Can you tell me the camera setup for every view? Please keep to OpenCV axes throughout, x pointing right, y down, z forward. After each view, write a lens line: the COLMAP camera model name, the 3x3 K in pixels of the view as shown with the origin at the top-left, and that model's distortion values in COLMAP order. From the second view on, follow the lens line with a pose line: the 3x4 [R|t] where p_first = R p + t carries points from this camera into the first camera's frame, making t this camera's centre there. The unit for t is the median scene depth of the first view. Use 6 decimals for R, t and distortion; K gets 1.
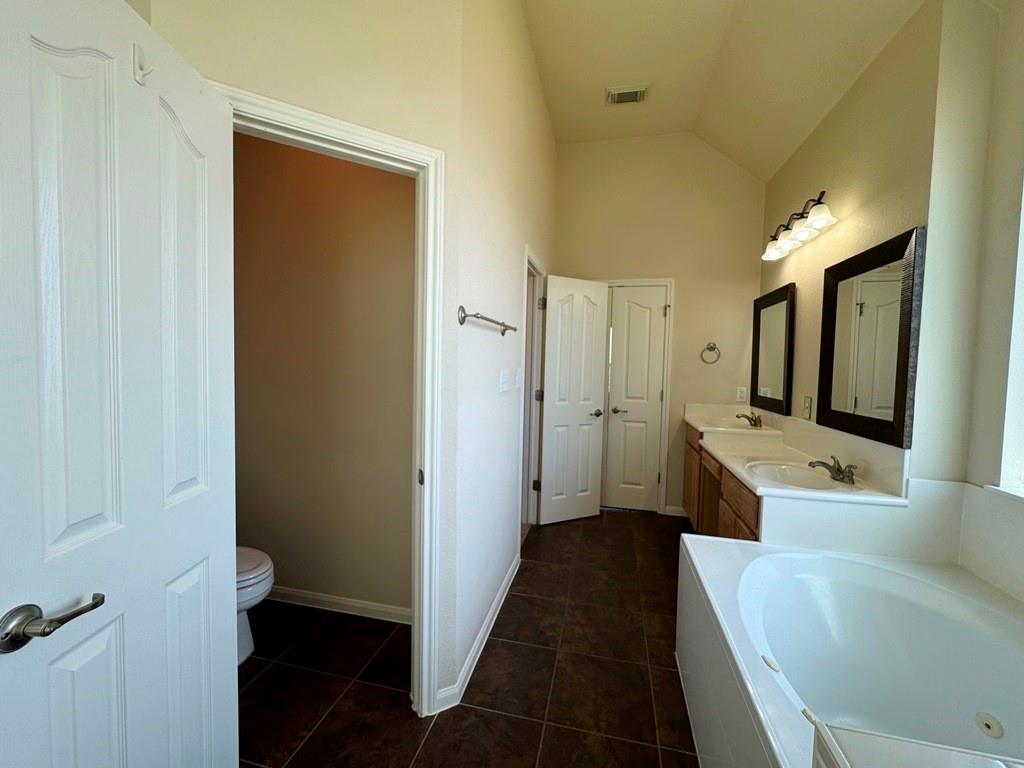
lens RADIAL K [[406.9, 0, 513.1], [0, 406.9, 380.8], [0, 0, 1]] dist [0.000231, -0.000319]
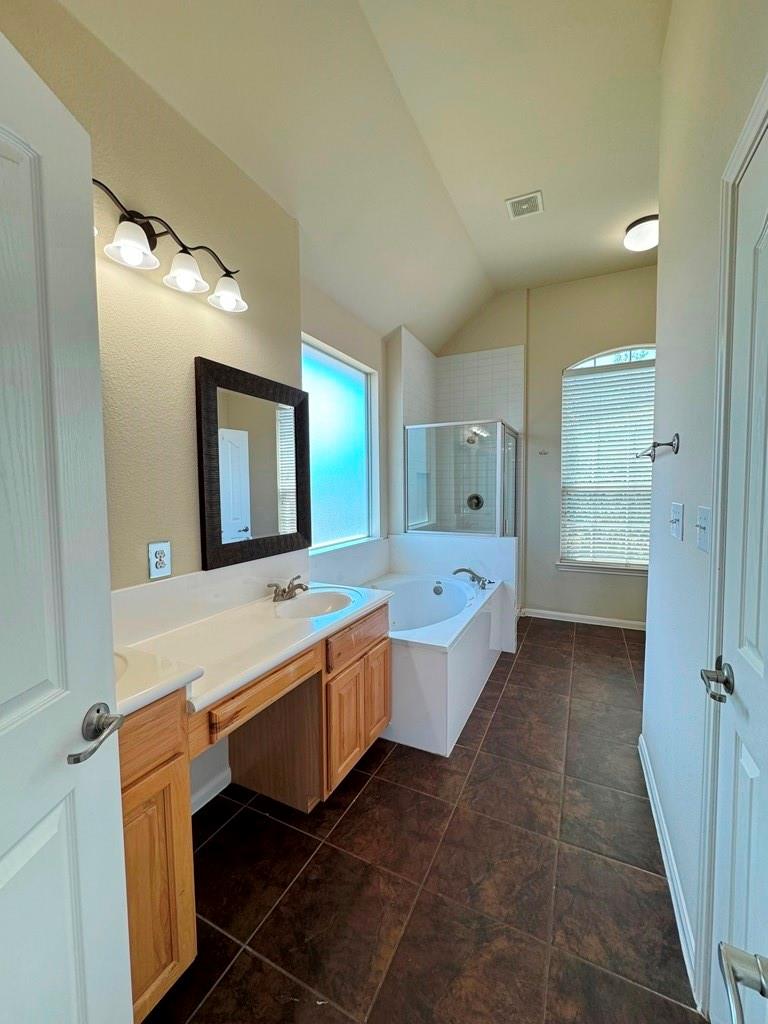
lens RADIAL K [[406.9, 0, 384.7], [0, 406.9, 511.1], [0, 0, 1]] dist [0.000231, -0.000319]
pose [[-0.975146, -0.025827, 0.220052, 0.302033], [-0.001895, 0.994119, 0.108281, -0.088857], [-0.221555, 0.105173, -0.969460, 1.789770]]
